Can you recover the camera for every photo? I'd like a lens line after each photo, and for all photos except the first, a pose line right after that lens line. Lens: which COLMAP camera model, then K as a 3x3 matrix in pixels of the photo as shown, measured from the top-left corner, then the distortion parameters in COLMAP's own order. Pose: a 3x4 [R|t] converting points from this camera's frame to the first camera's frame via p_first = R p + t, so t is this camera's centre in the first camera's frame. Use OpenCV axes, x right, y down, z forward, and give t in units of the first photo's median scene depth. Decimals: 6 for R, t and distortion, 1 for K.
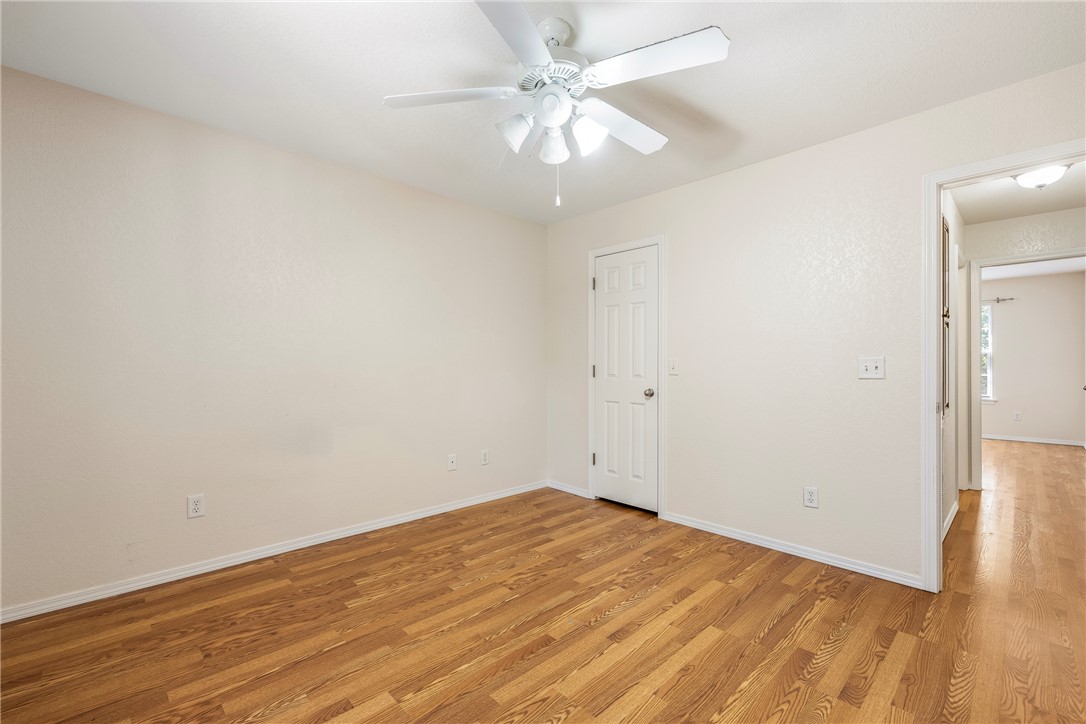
lens RADIAL K [[457.4, 0, 554.5], [0, 457.4, 366.7], [0, 0, 1]] dist [0.001412, -0.000306]
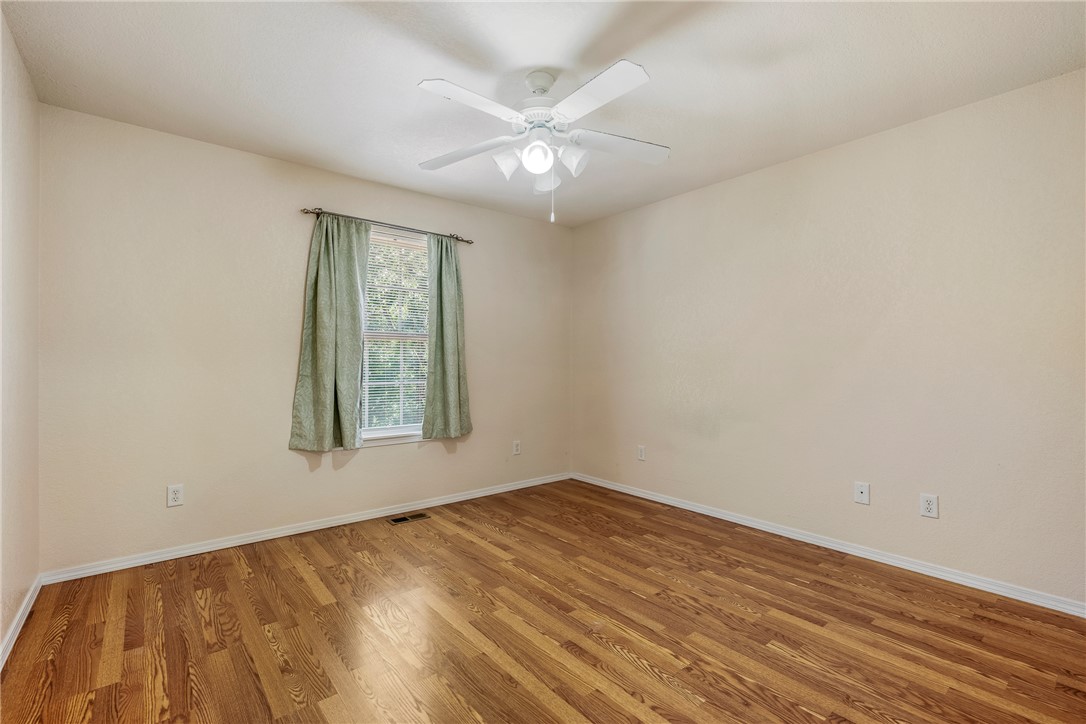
lens RADIAL K [[489.8, 0, 546.2], [0, 489.8, 366.8], [0, 0, 1]] dist [-0.002068, 0.001392]
pose [[-0.082347, 0.006240, -0.996584, 0.881595], [-0.004822, 0.999966, 0.006660, -0.001468], [0.996592, 0.005354, -0.082314, 0.783294]]
